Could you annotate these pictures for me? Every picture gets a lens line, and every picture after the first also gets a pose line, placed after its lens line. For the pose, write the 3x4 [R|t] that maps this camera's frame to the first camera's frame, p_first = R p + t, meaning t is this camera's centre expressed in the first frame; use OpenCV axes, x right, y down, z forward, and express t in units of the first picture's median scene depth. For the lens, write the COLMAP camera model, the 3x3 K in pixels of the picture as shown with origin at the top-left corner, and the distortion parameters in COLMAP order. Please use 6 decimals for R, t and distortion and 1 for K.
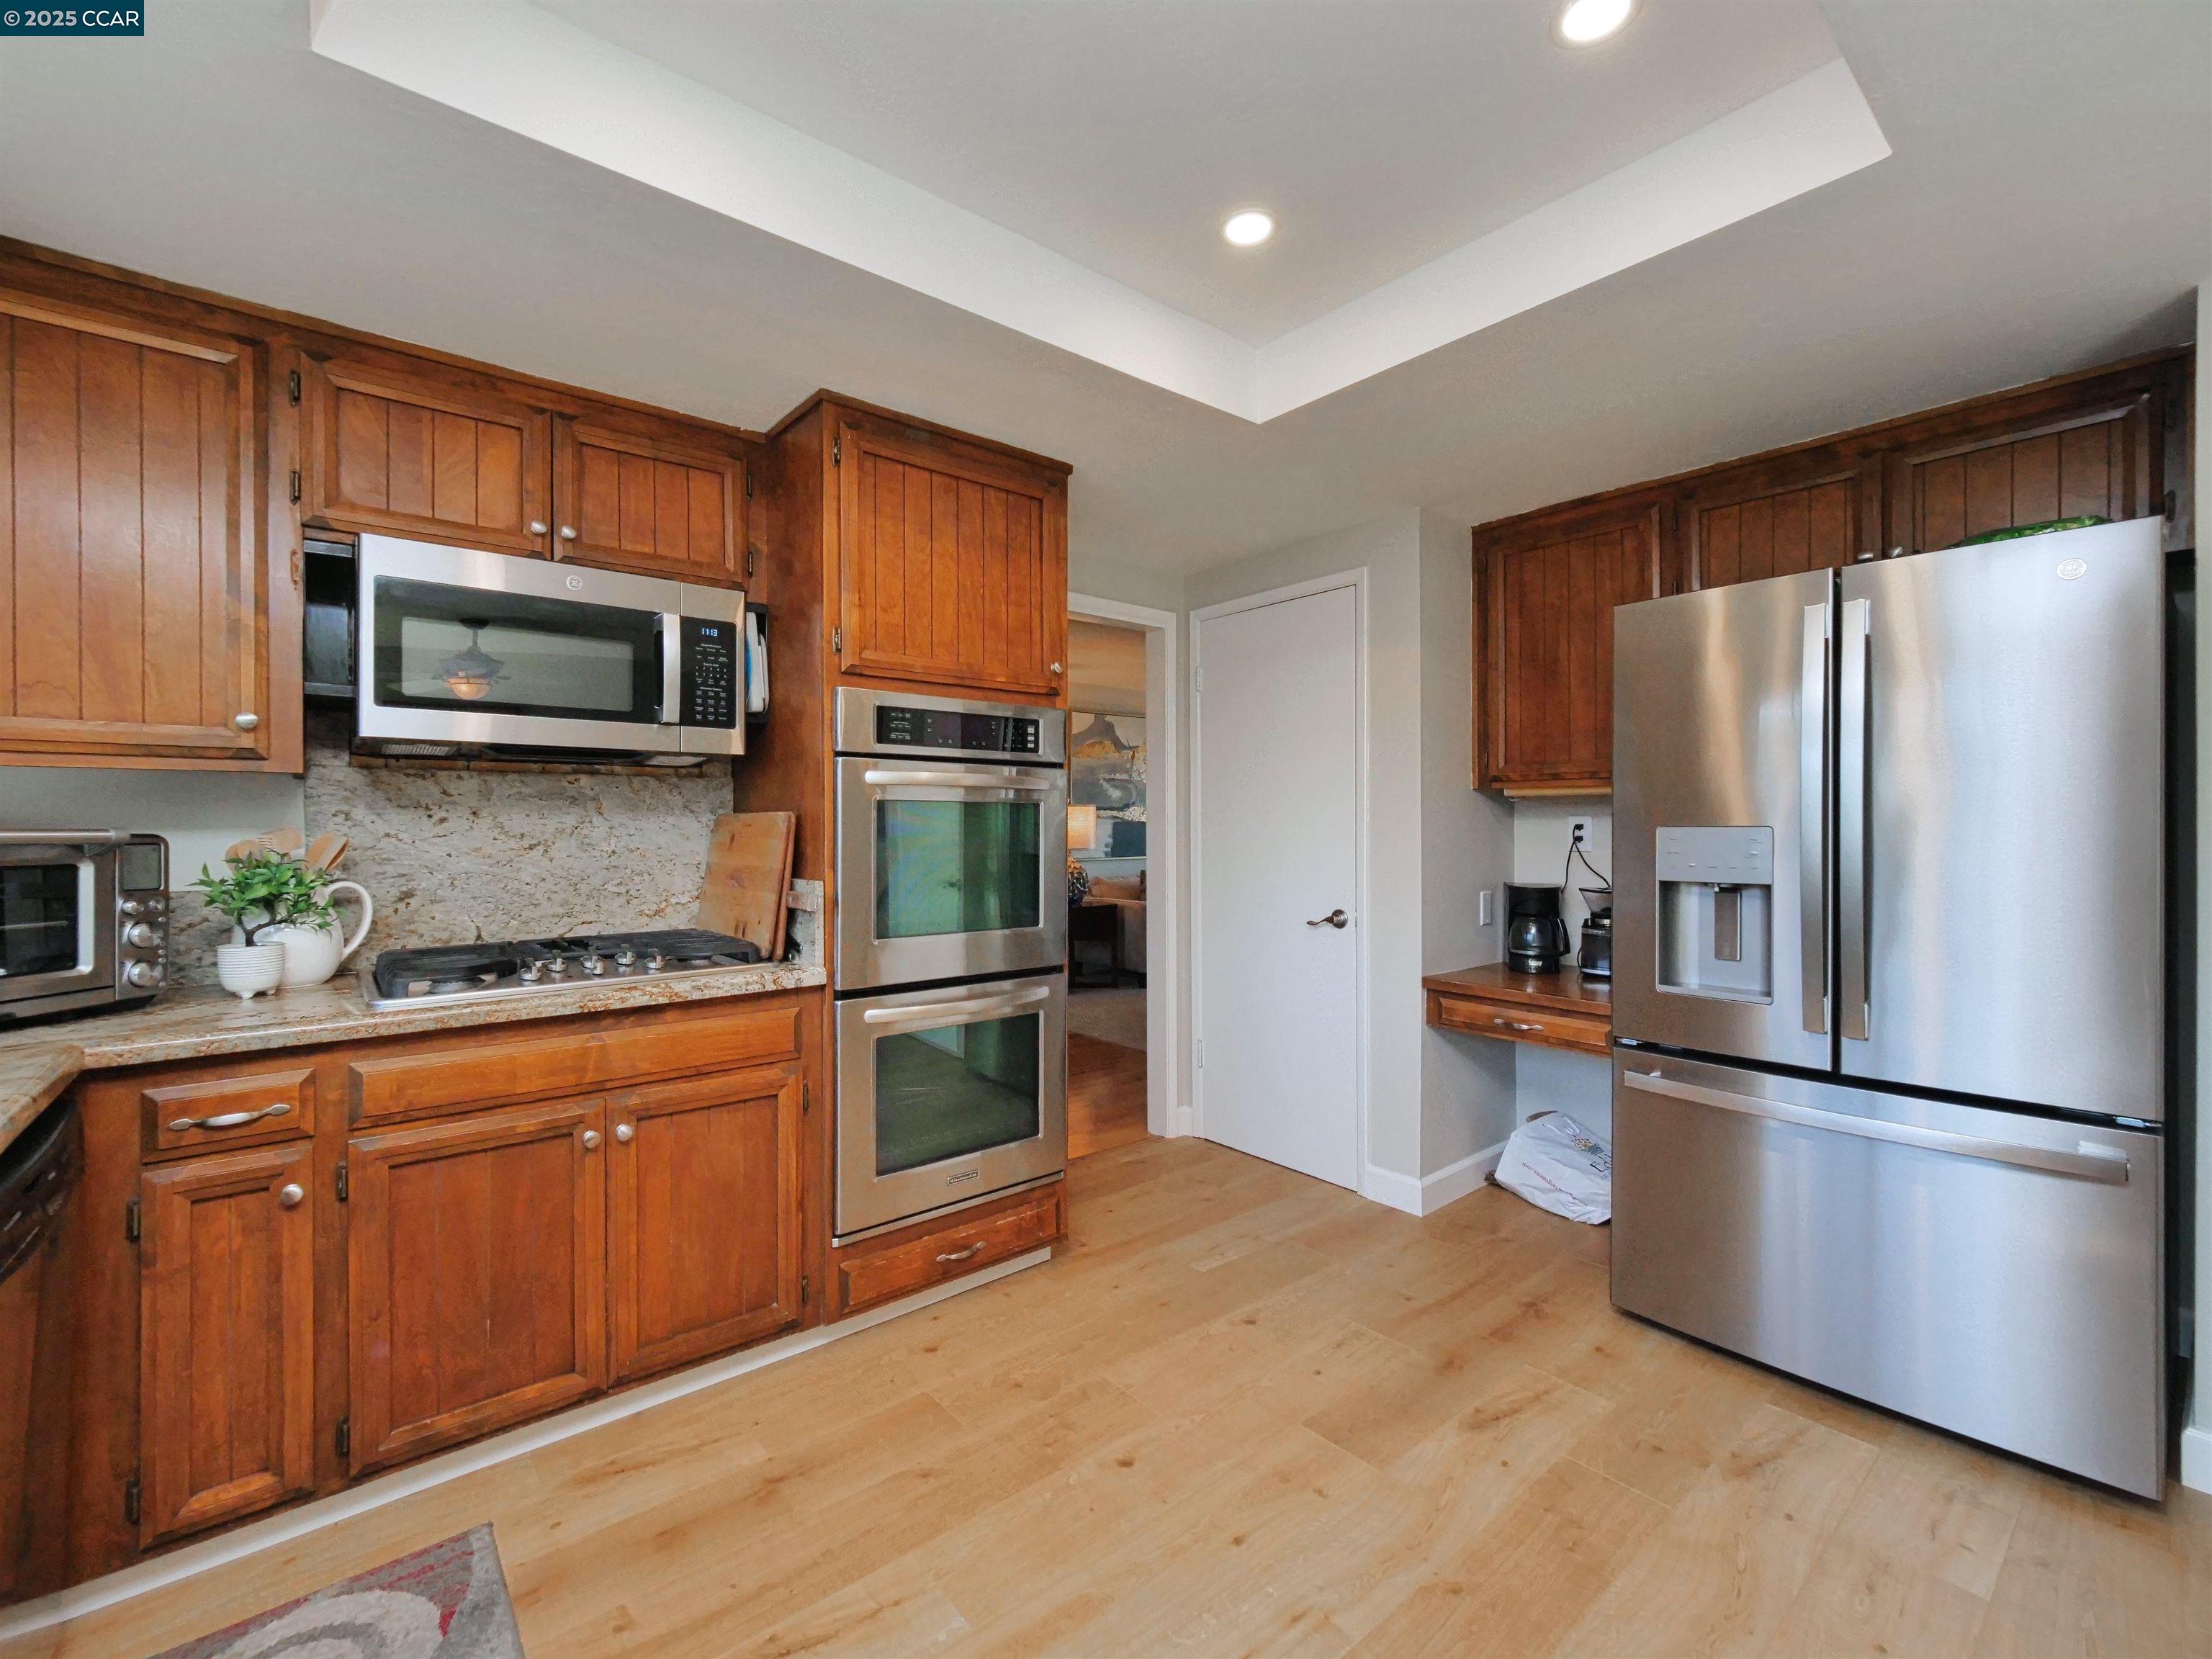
lens RADIAL K [[941.1, 0, 1077.9], [0, 941.1, 832.0], [0, 0, 1]] dist [-0.000875, -0.003795]
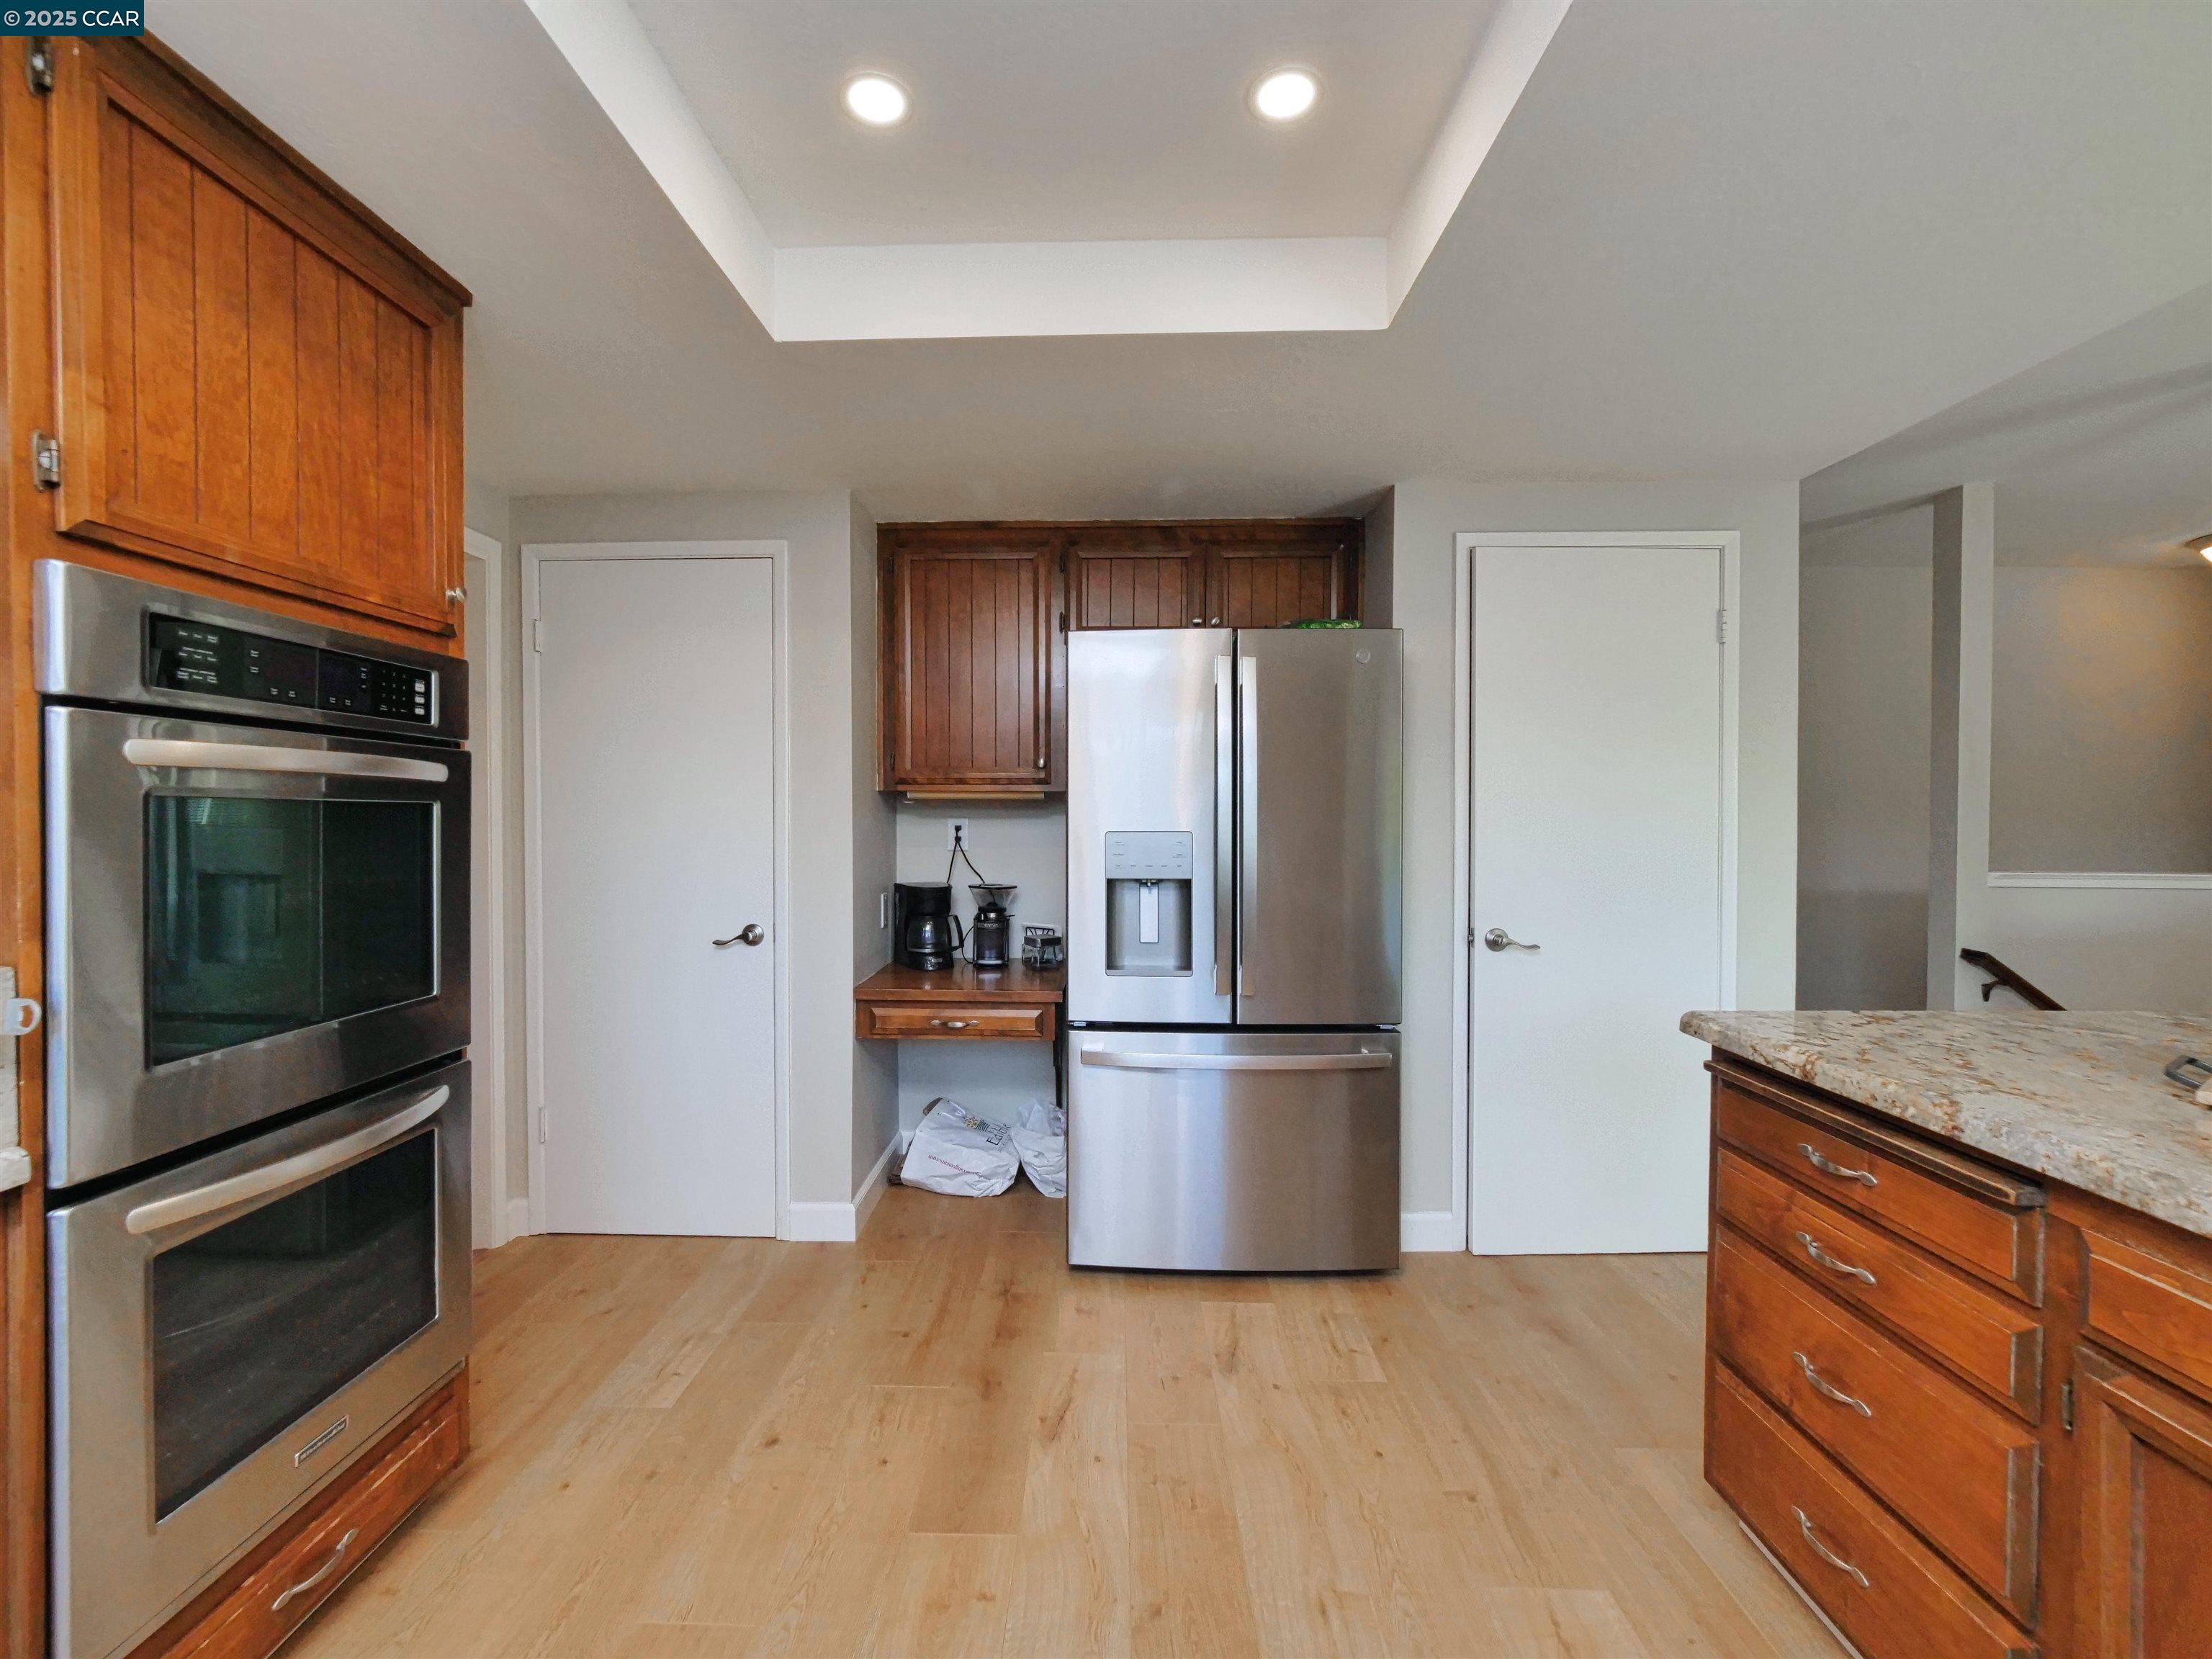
lens RADIAL K [[941.1, 0, 1077.9], [0, 941.1, 832.0], [0, 0, 1]] dist [-0.000875, -0.003795]
pose [[0.660583, -0.010621, 0.750678, -0.245754], [0.003549, 0.999933, 0.011024, -0.016779], [-0.750745, -0.004619, 0.660576, 0.262000]]
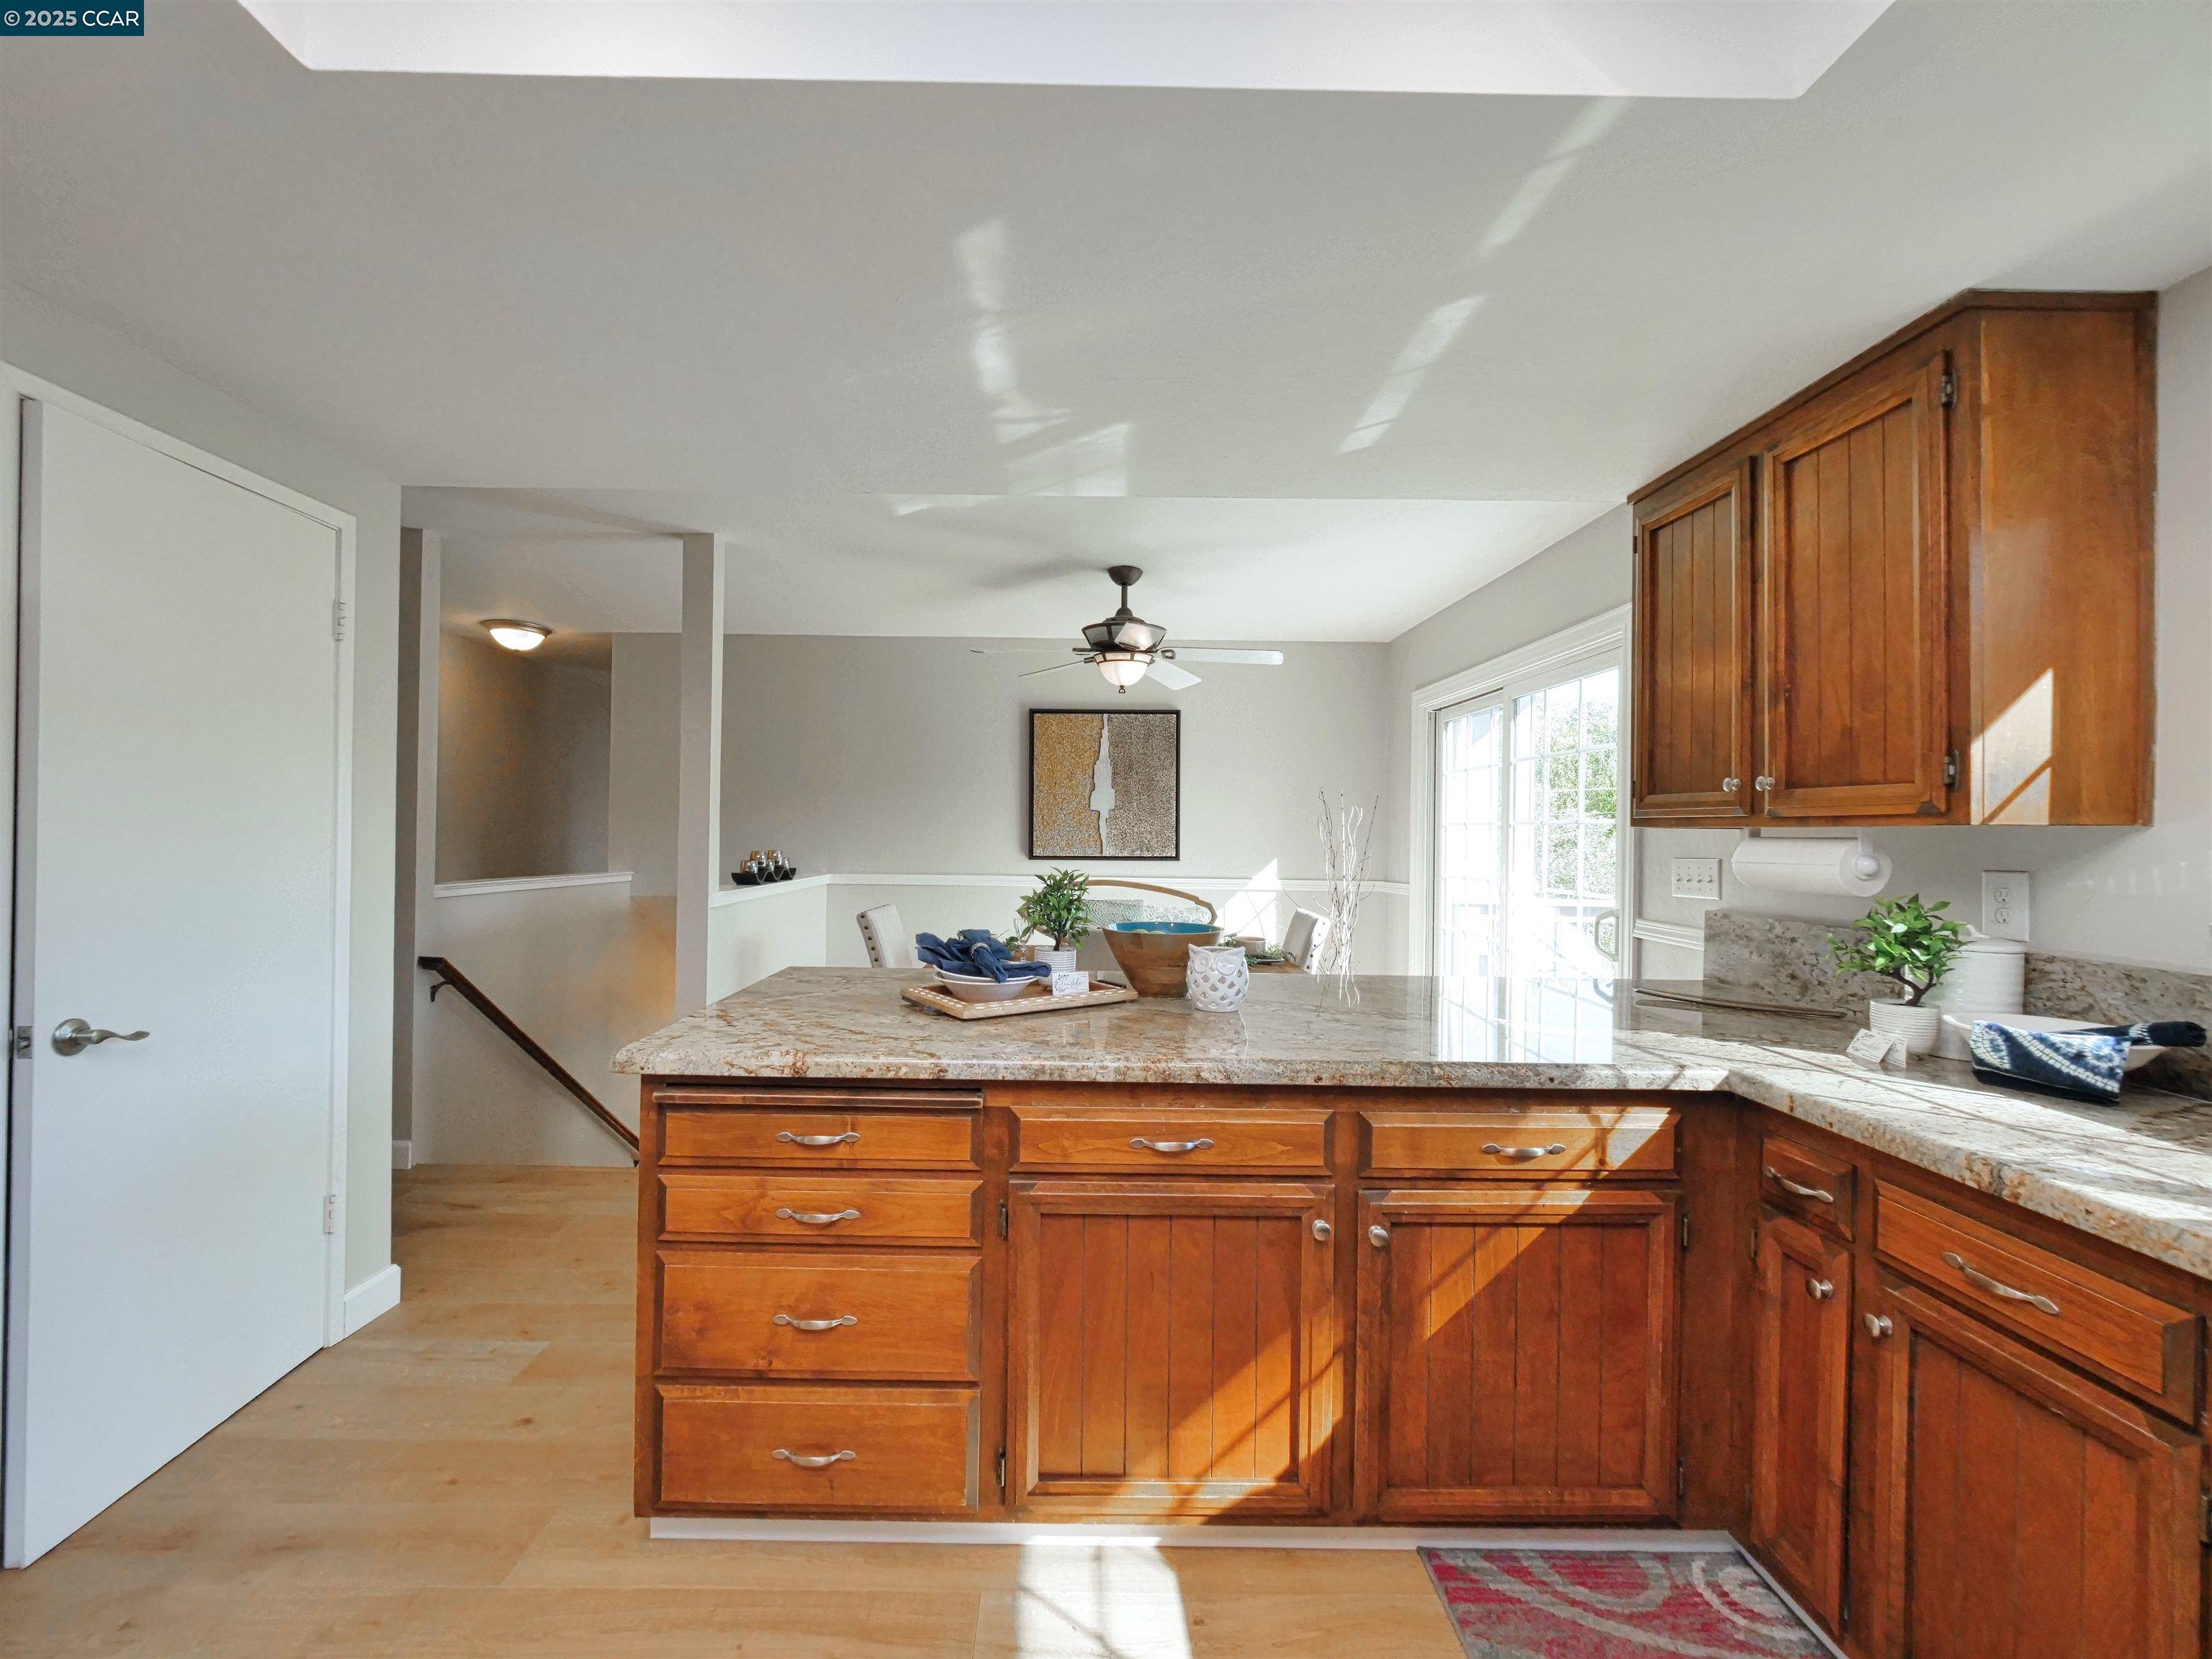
lens RADIAL K [[941.1, 0, 1077.9], [0, 941.1, 832.0], [0, 0, 1]] dist [-0.000875, -0.003795]
pose [[-0.779668, -0.007629, 0.626146, -0.100442], [-0.007850, 0.999966, 0.002408, -0.036052], [-0.626144, -0.003038, -0.779702, 0.714083]]
